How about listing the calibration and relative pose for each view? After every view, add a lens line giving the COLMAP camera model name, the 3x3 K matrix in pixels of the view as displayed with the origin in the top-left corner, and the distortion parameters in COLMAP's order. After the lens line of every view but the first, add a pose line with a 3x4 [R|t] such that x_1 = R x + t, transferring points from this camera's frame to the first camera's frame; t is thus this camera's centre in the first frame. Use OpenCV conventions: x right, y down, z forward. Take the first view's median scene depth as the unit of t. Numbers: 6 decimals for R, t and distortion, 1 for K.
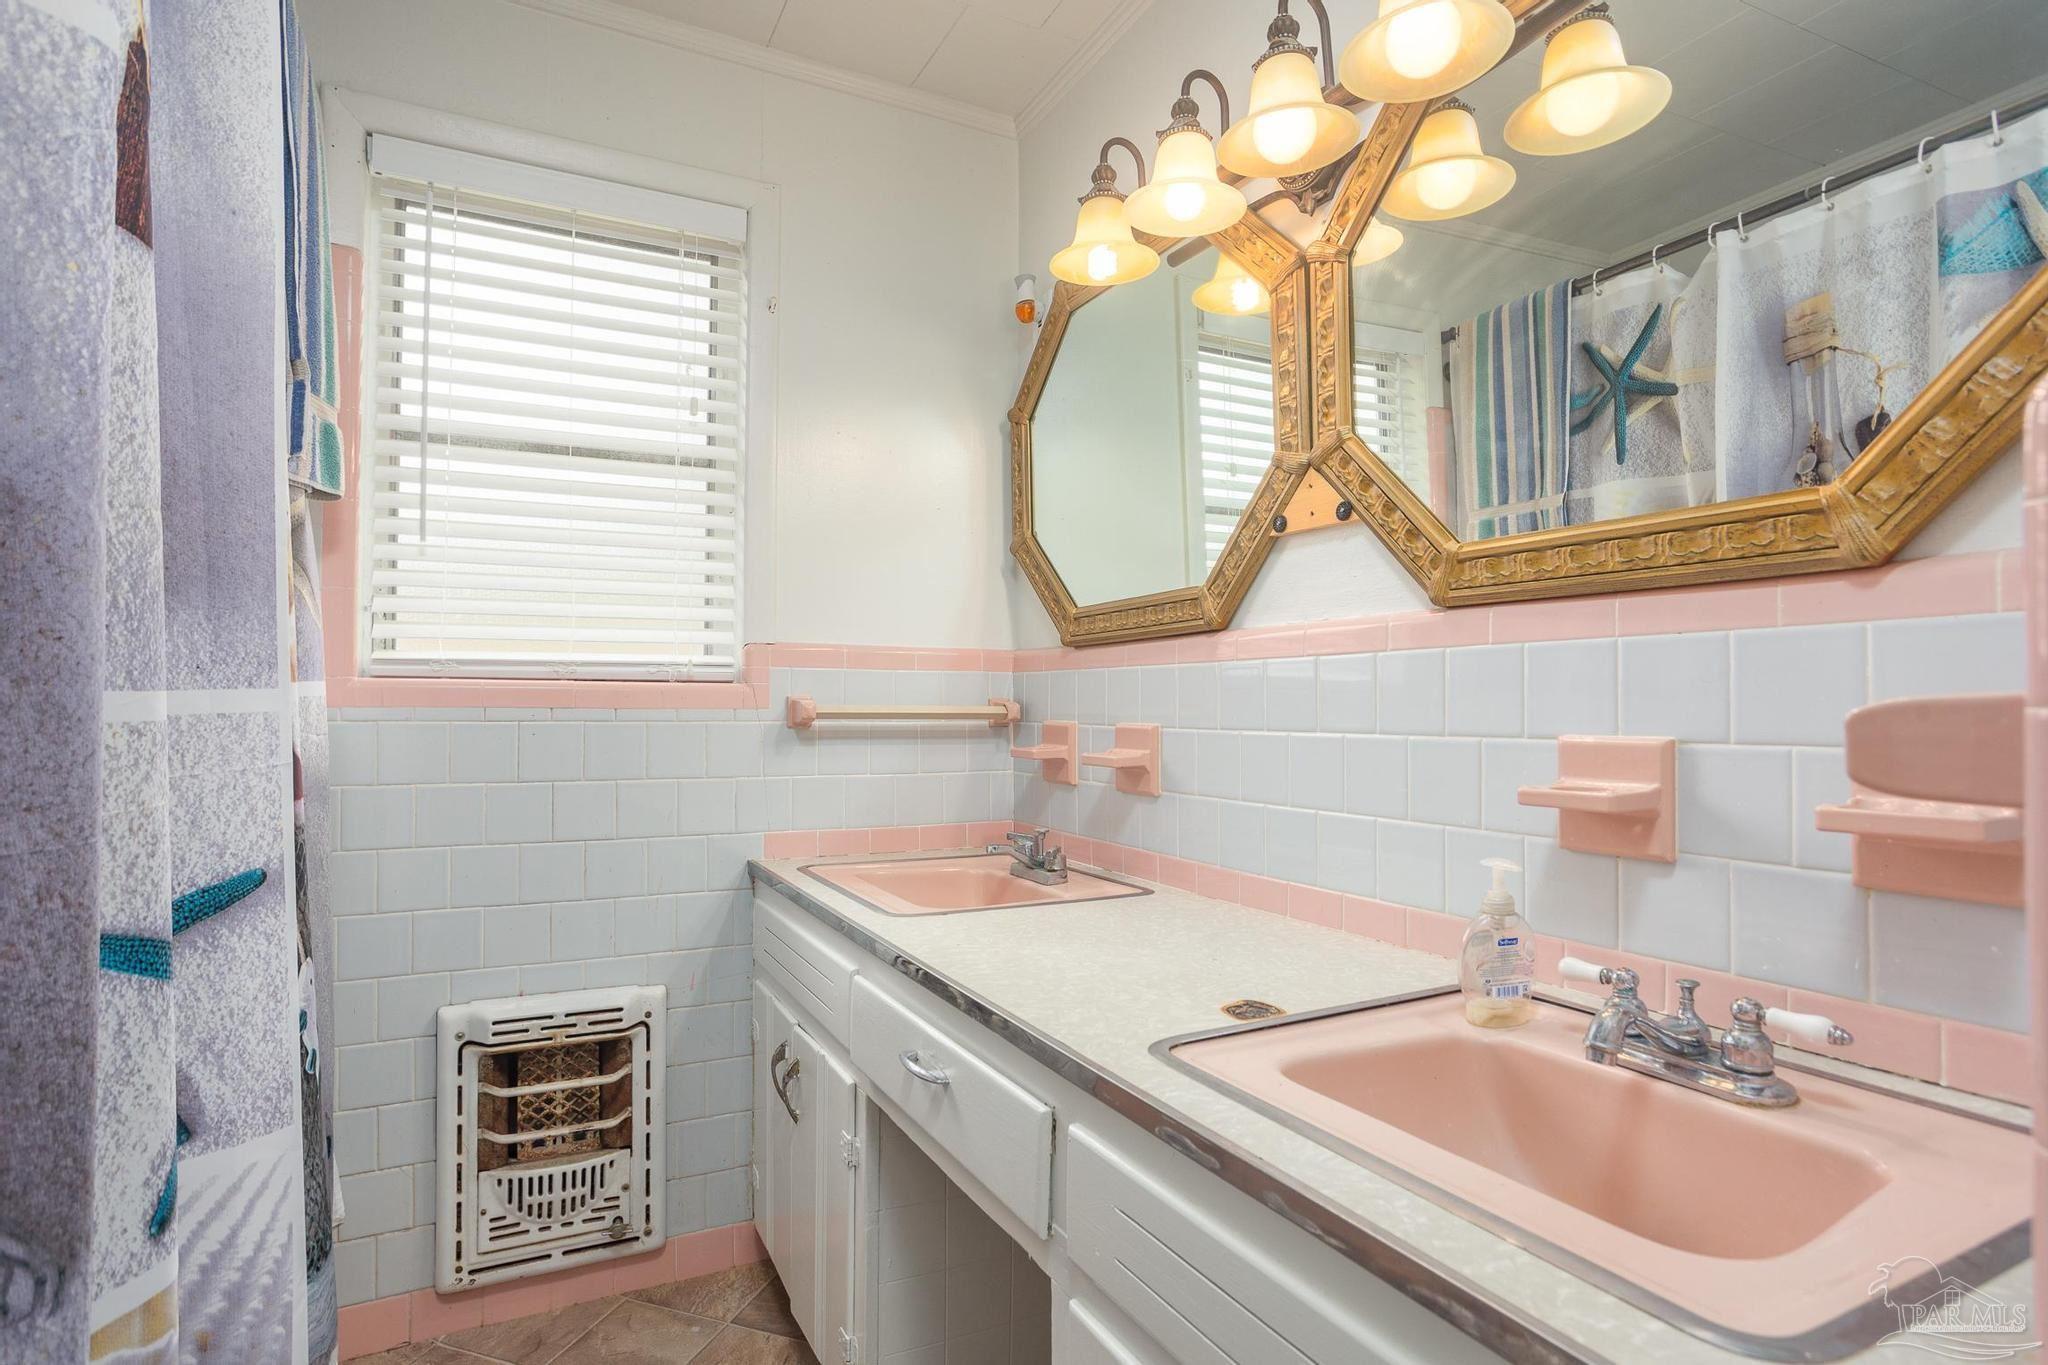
lens RADIAL K [[1001.1, 0, 1024.3], [0, 1001.1, 689.2], [0, 0, 1]] dist [-0.042093, 0.017765]
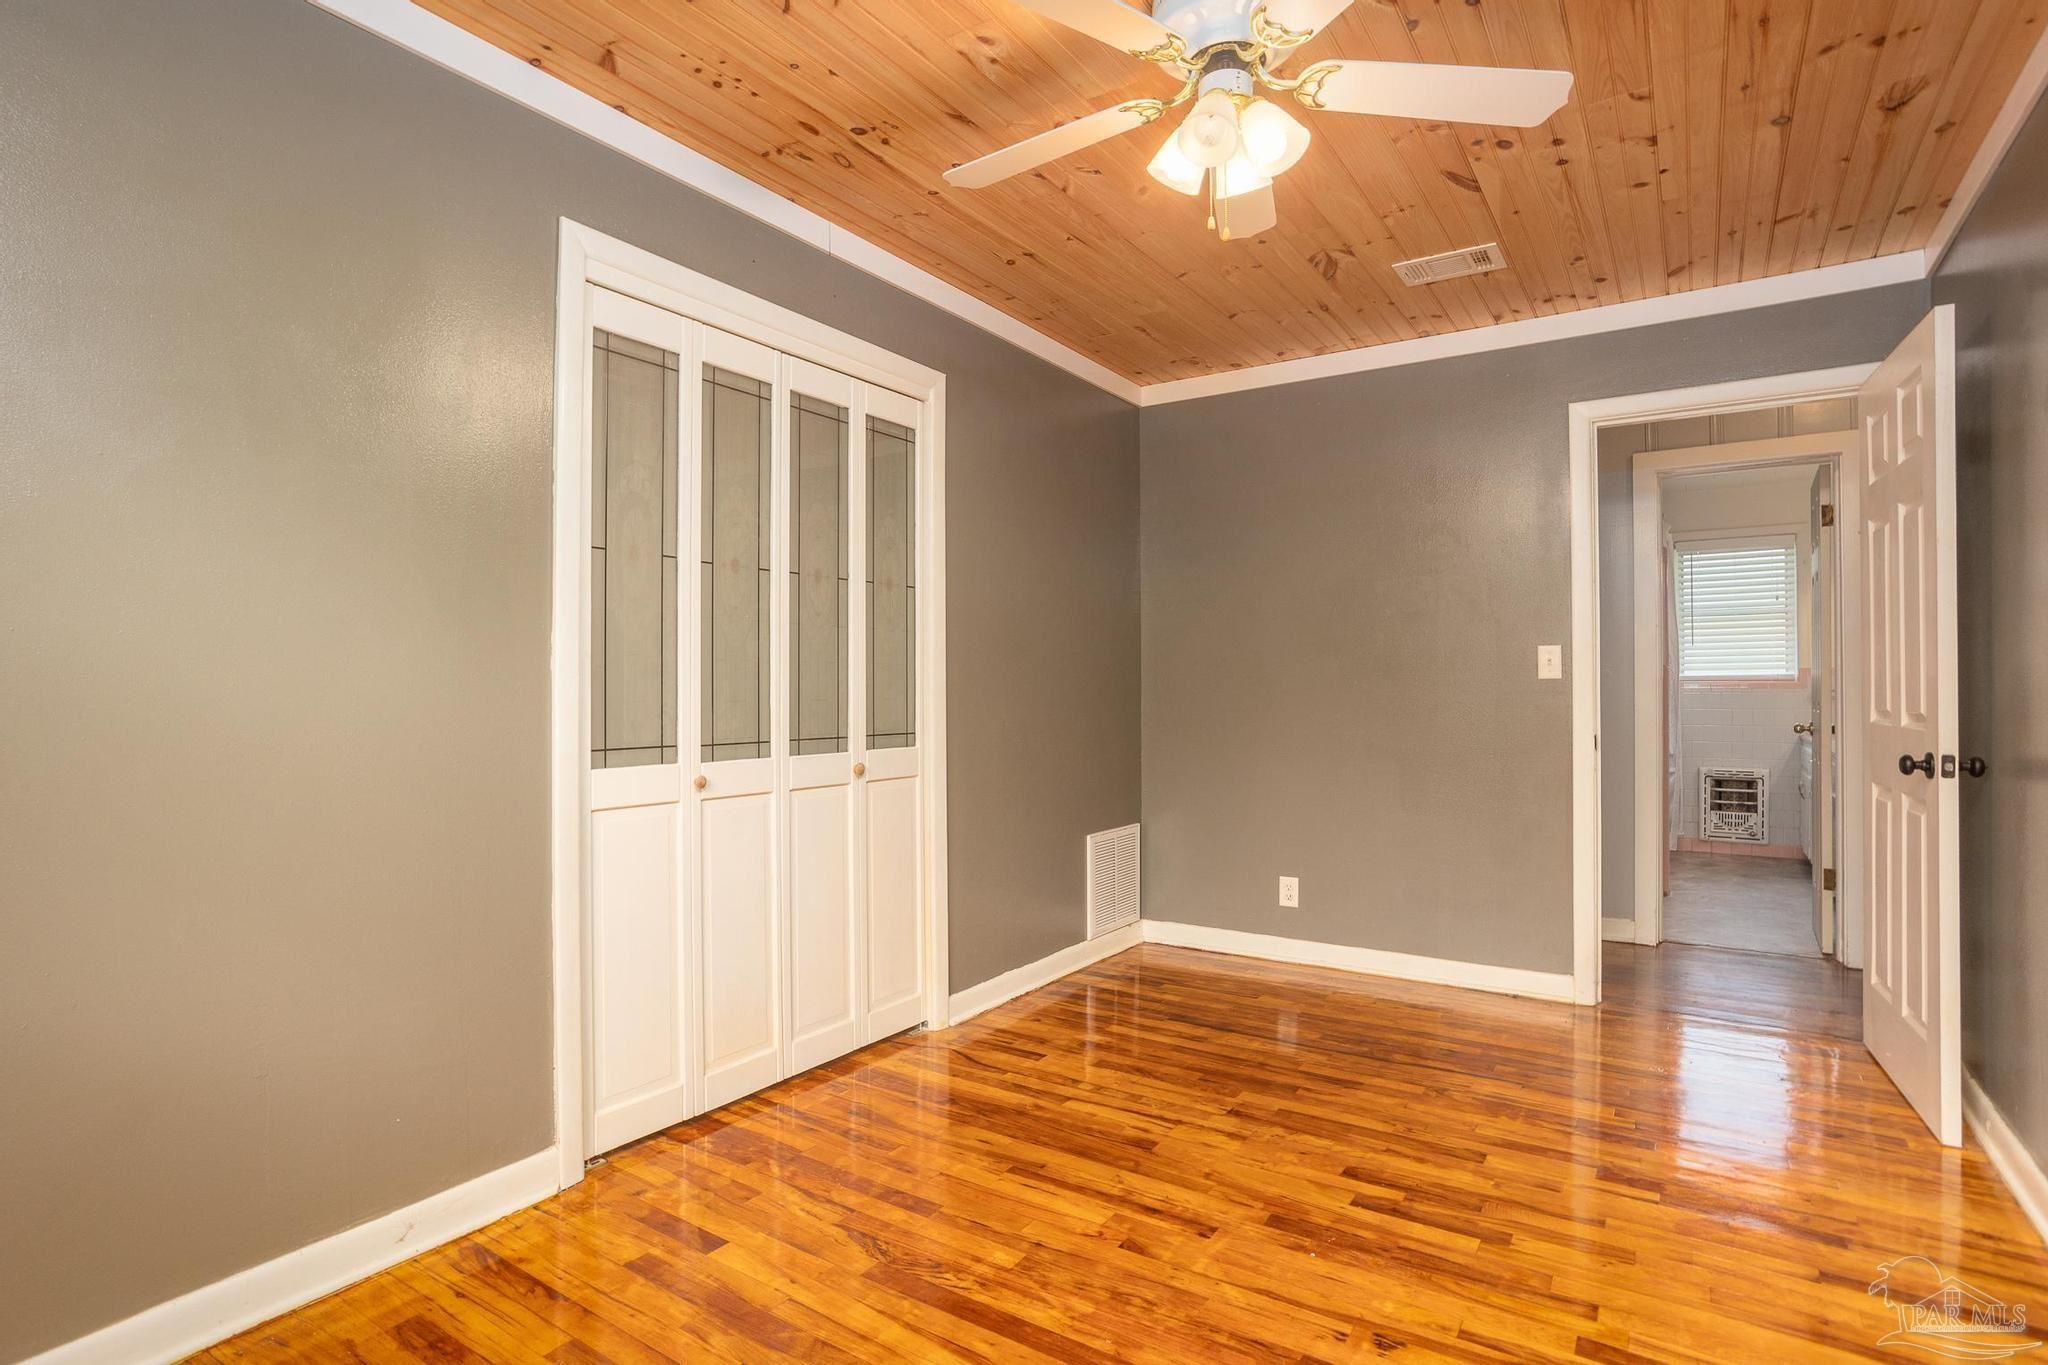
lens RADIAL K [[1001.1, 0, 1025.8], [0, 1001.1, 683.9], [0, 0, 1]] dist [-0.042093, 0.017765]
pose [[0.471025, -0.003037, -0.882115, 1.497905], [0.005890, 0.999983, -0.000297, -0.006373], [0.882100, -0.005056, 0.471035, -3.010228]]
